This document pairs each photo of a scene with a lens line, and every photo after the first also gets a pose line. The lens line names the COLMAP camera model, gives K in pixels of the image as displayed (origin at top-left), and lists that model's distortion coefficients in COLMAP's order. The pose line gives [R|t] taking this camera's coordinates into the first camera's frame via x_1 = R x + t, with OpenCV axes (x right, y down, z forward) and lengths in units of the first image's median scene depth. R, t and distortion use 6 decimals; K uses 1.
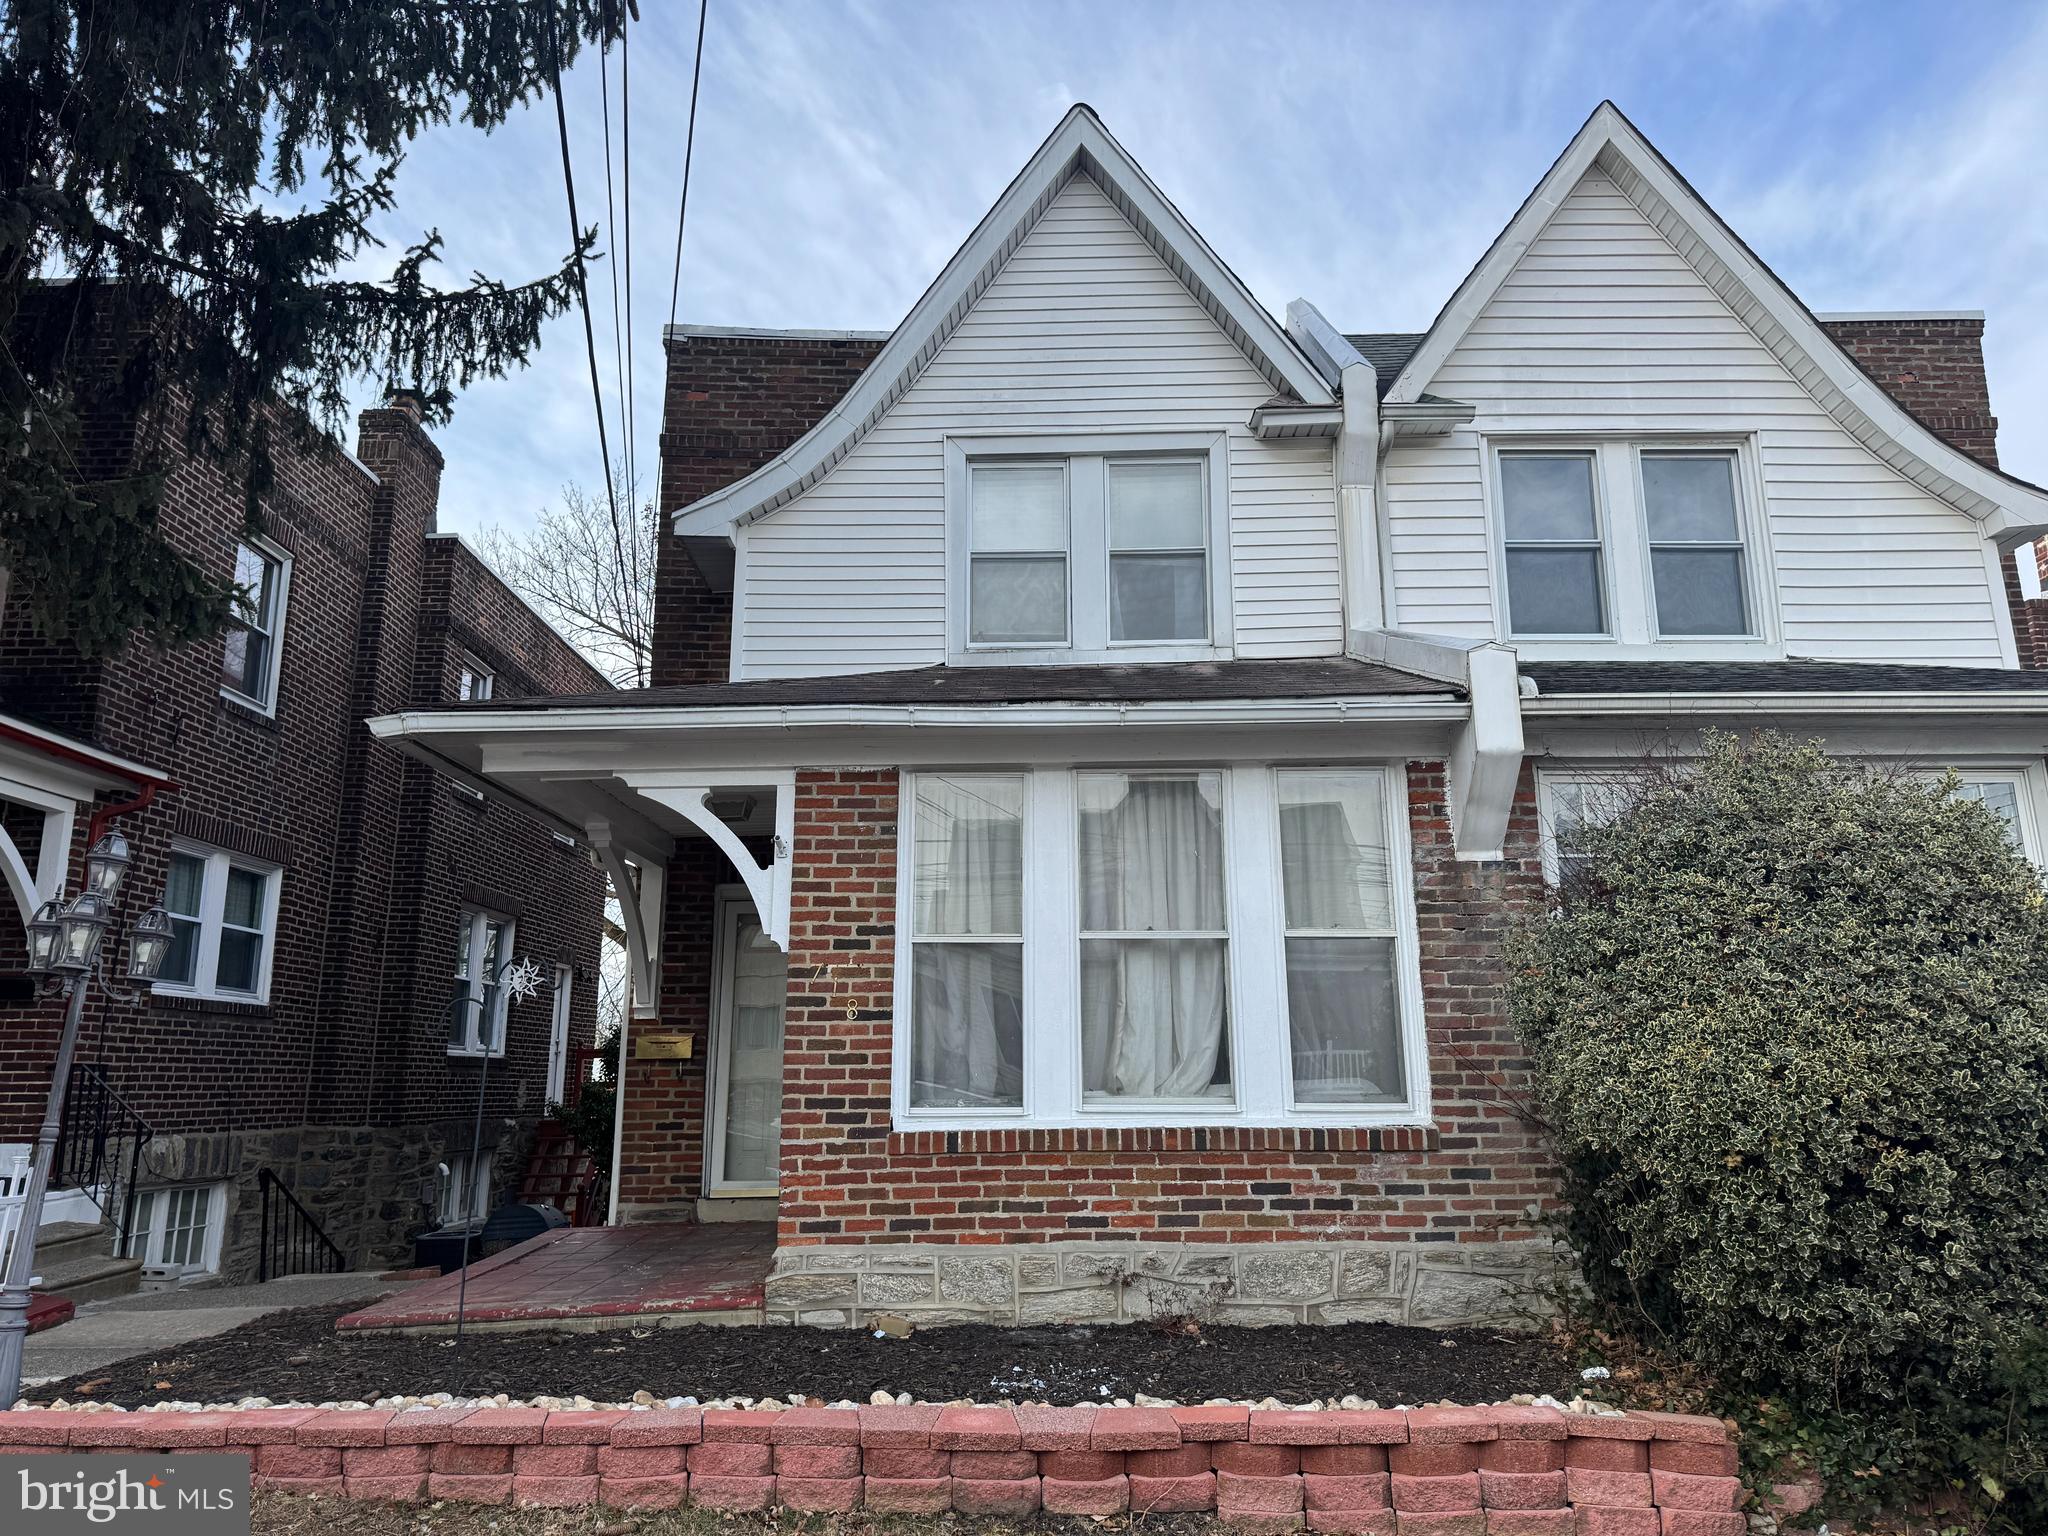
lens RADIAL K [[1435.8, 0, 1008.5], [0, 1435.8, 756.2], [0, 0, 1]] dist [0.039952, -0.045000]
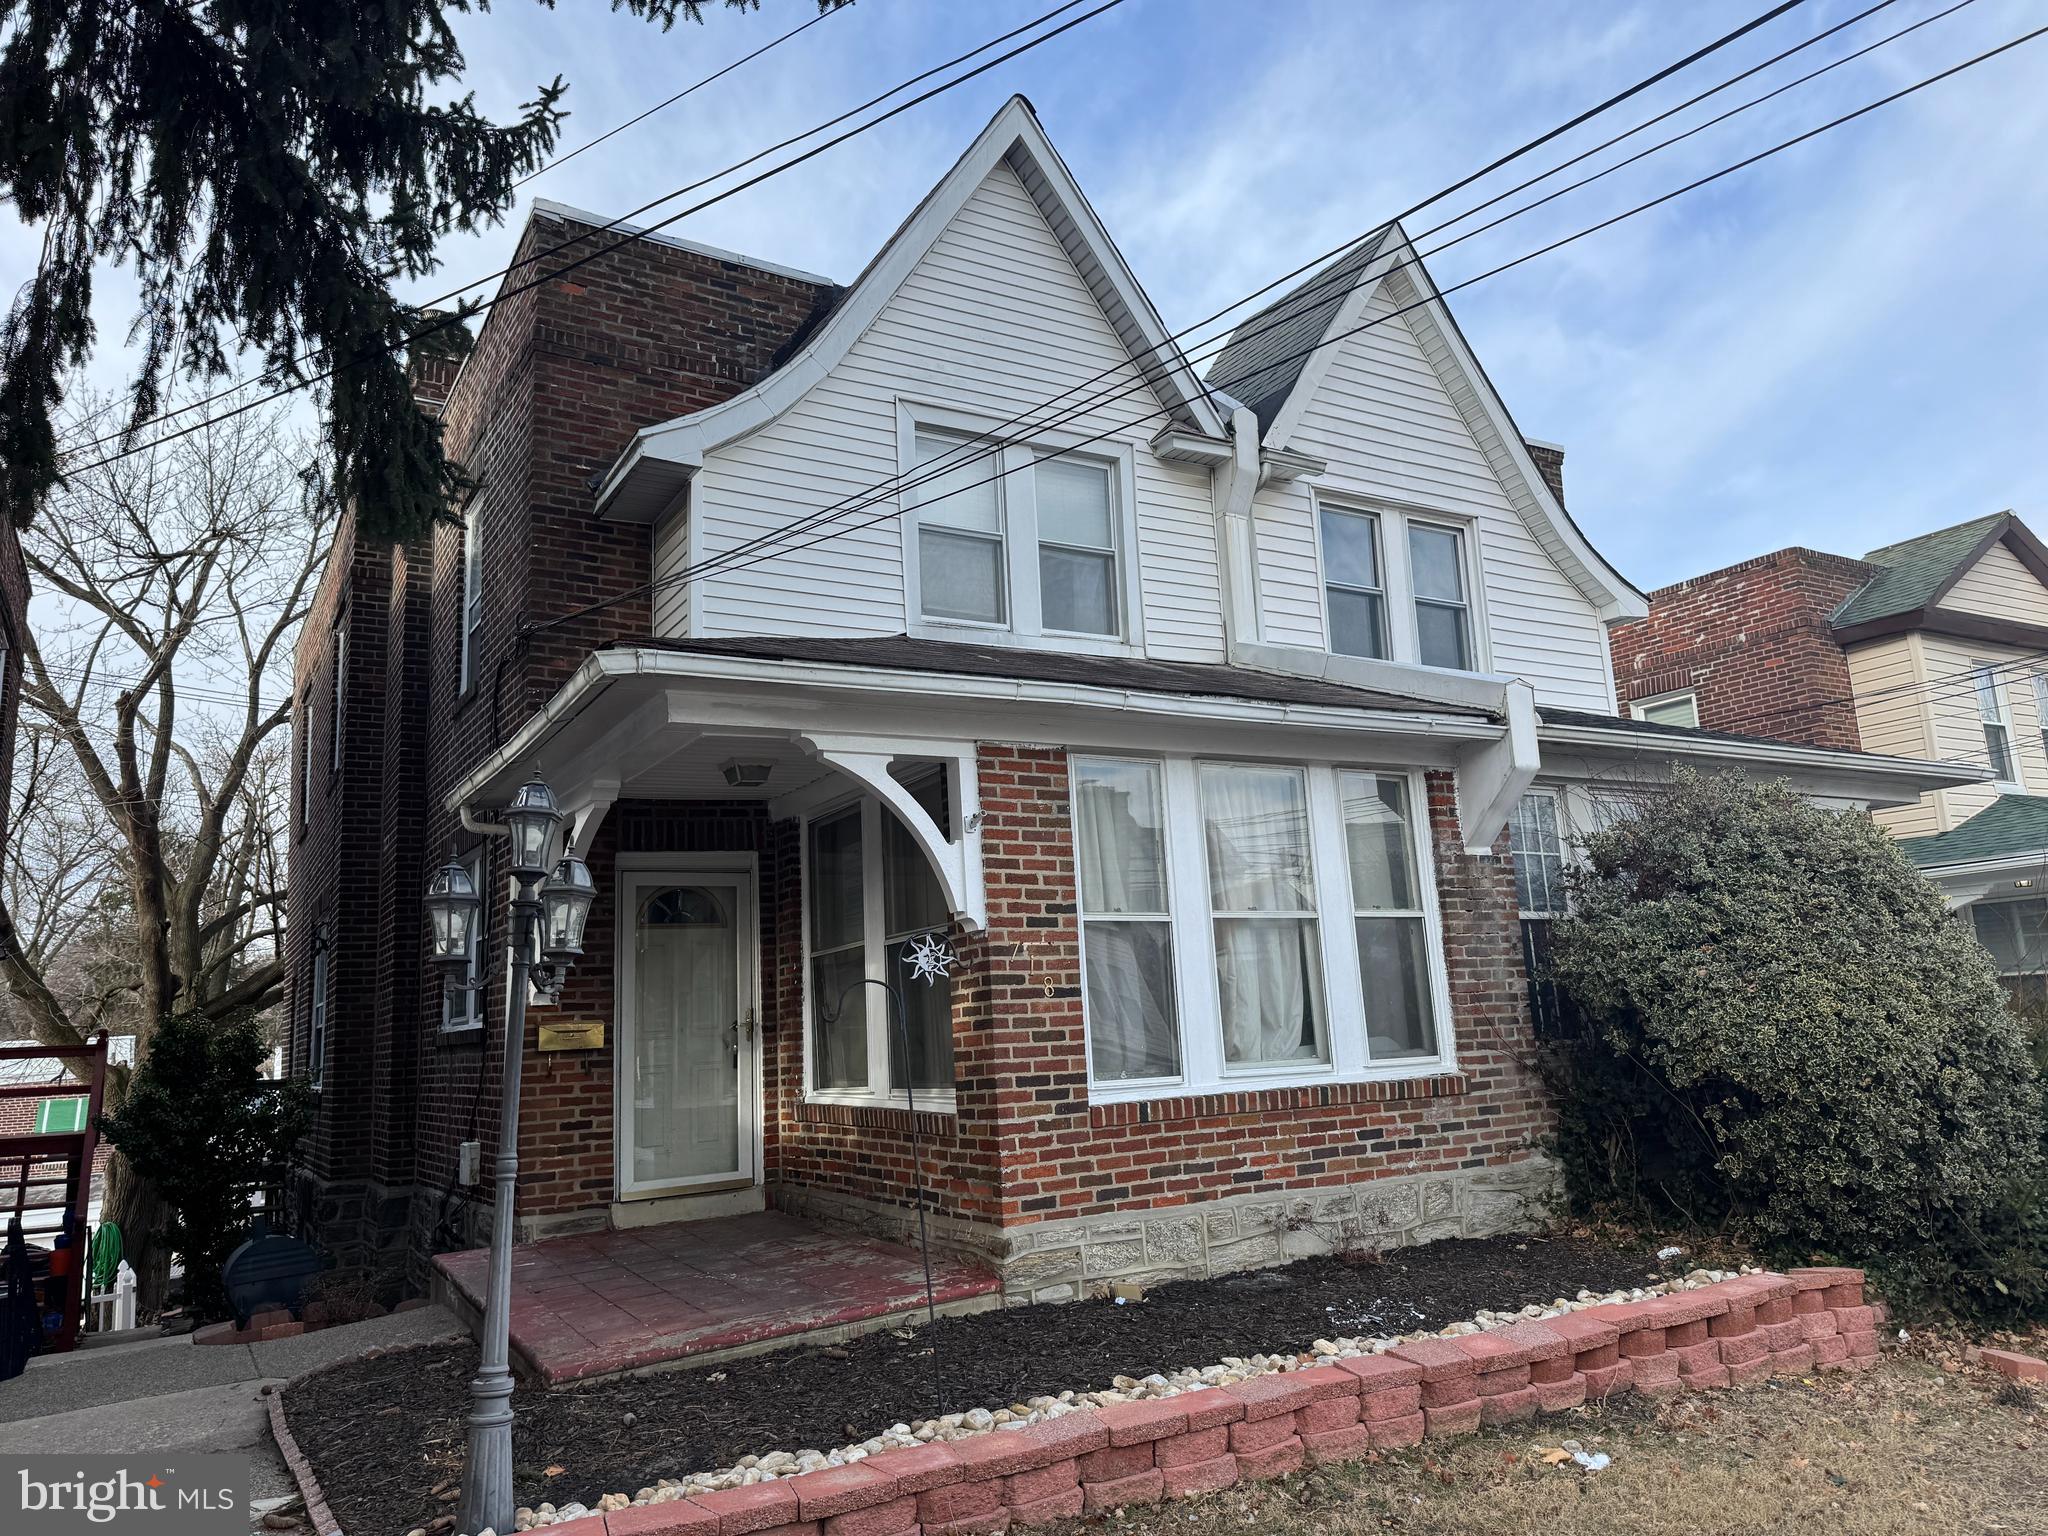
lens RADIAL K [[1435.8, 0, 1021.6], [0, 1435.8, 760.0], [0, 0, 1]] dist [0.039952, -0.045000]
pose [[0.855609, 0.060776, 0.514042, -0.642426], [-0.072628, 0.997355, 0.002968, 0.016836], [-0.512502, -0.039873, 0.857760, 0.156977]]
